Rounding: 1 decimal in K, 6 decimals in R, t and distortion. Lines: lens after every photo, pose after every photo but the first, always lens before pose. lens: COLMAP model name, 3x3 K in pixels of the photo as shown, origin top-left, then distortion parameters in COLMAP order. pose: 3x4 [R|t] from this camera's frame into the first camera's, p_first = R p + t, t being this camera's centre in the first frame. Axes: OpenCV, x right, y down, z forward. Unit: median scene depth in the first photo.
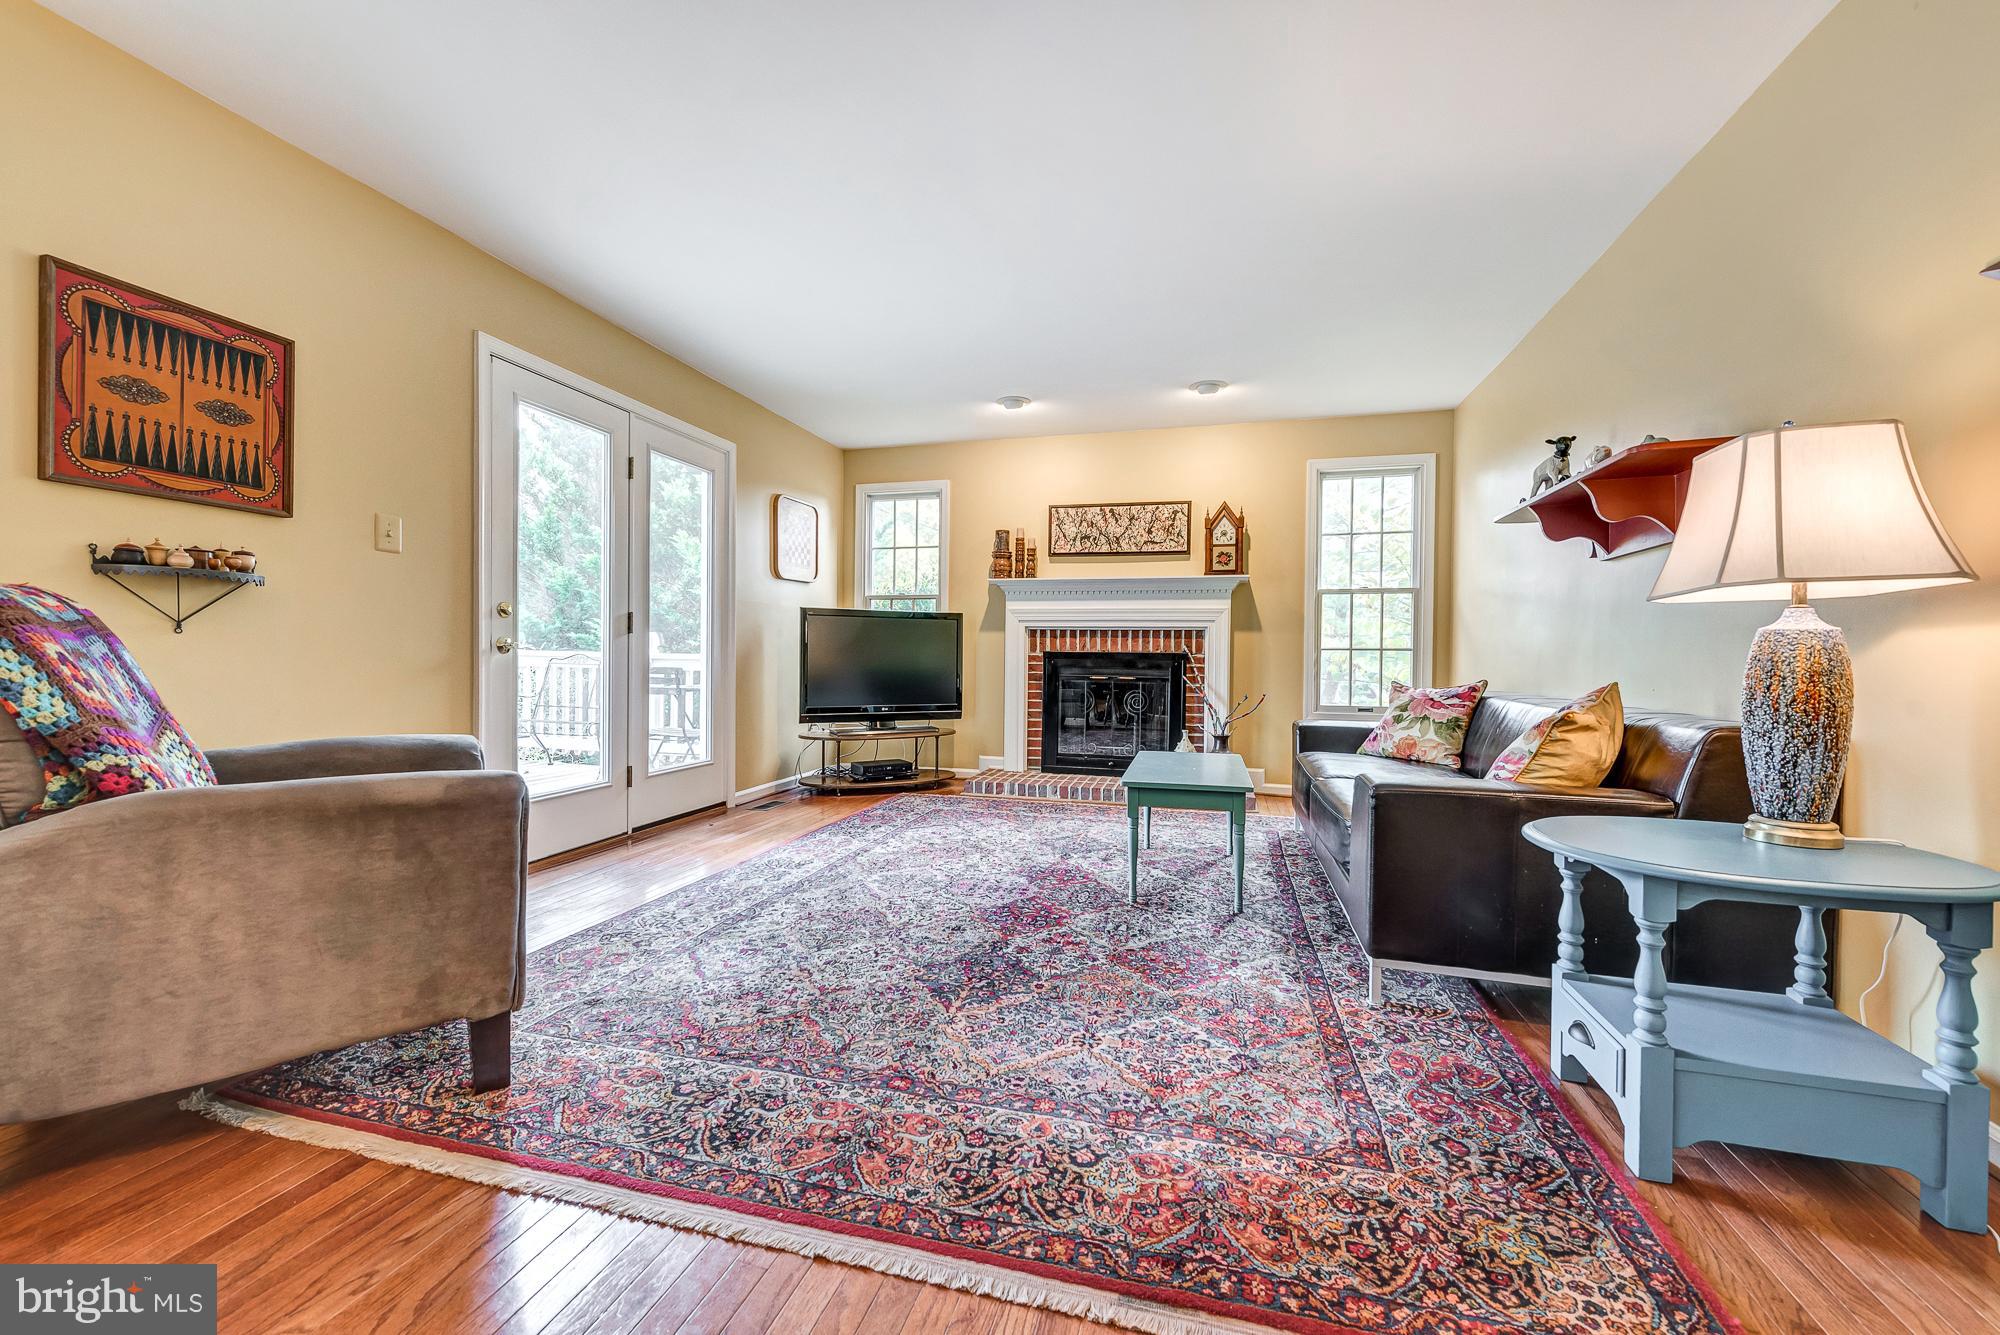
lens RADIAL K [[804.4, 0, 994.8], [0, 804.4, 656.5], [0, 0, 1]] dist [0.002176, -0.001656]
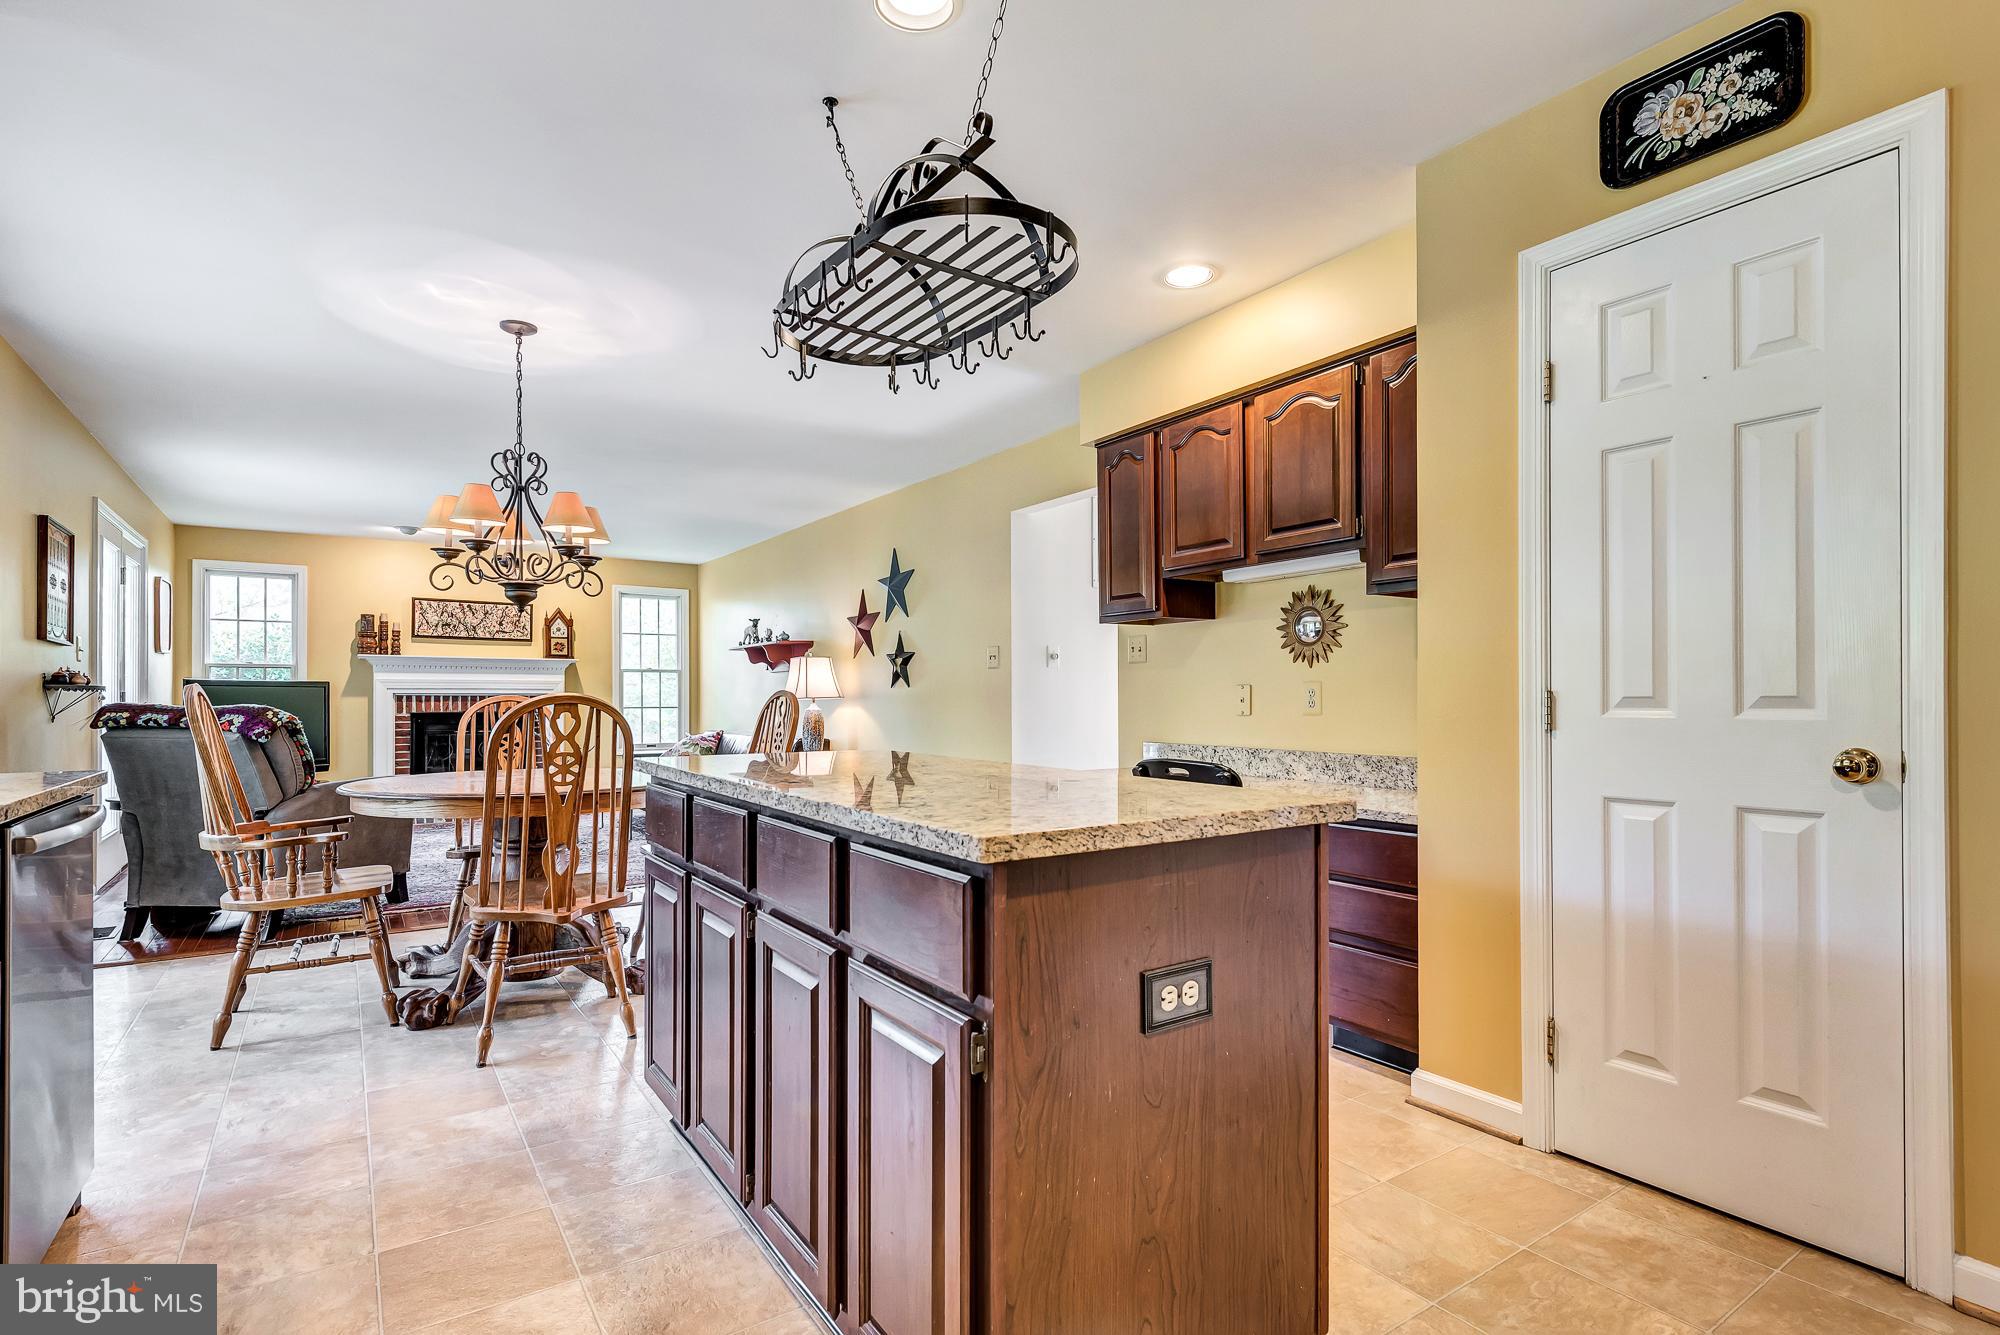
lens RADIAL K [[968.7, 0, 998.8], [0, 968.7, 680.2], [0, 0, 1]] dist [0.000010, 0.000034]
pose [[0.640504, -0.002113, 0.767952, -0.519077], [0.013345, 0.999876, -0.008379, -0.032664], [-0.767839, 0.015616, 0.640453, -0.694478]]
